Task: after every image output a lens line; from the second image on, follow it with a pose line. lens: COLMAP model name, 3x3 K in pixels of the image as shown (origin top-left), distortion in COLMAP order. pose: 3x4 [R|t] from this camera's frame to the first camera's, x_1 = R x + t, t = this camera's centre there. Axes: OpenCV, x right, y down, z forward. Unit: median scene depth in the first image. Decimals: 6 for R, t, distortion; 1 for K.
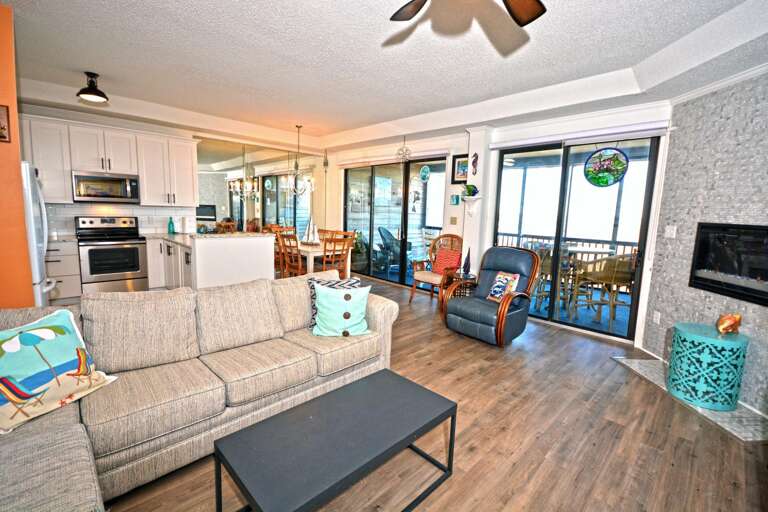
lens RADIAL K [[336.6, 0, 379.7], [0, 336.6, 254.1], [0, 0, 1]] dist [-0.016937, -0.000588]
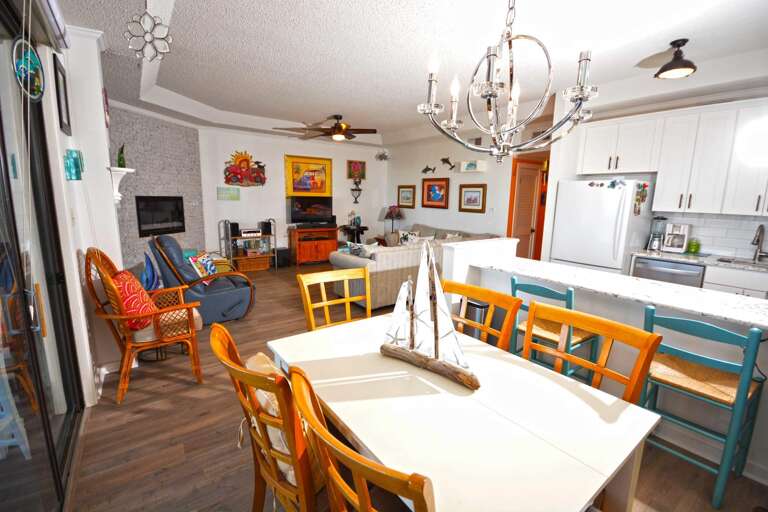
lens RADIAL K [[336.6, 0, 379.7], [0, 336.6, 254.1], [0, 0, 1]] dist [-0.016937, -0.000588]
pose [[-0.990435, -0.070164, 0.118811, -0.201217], [-0.032441, 0.955335, 0.293740, -0.181882], [-0.134114, 0.287076, -0.948473, 1.324932]]
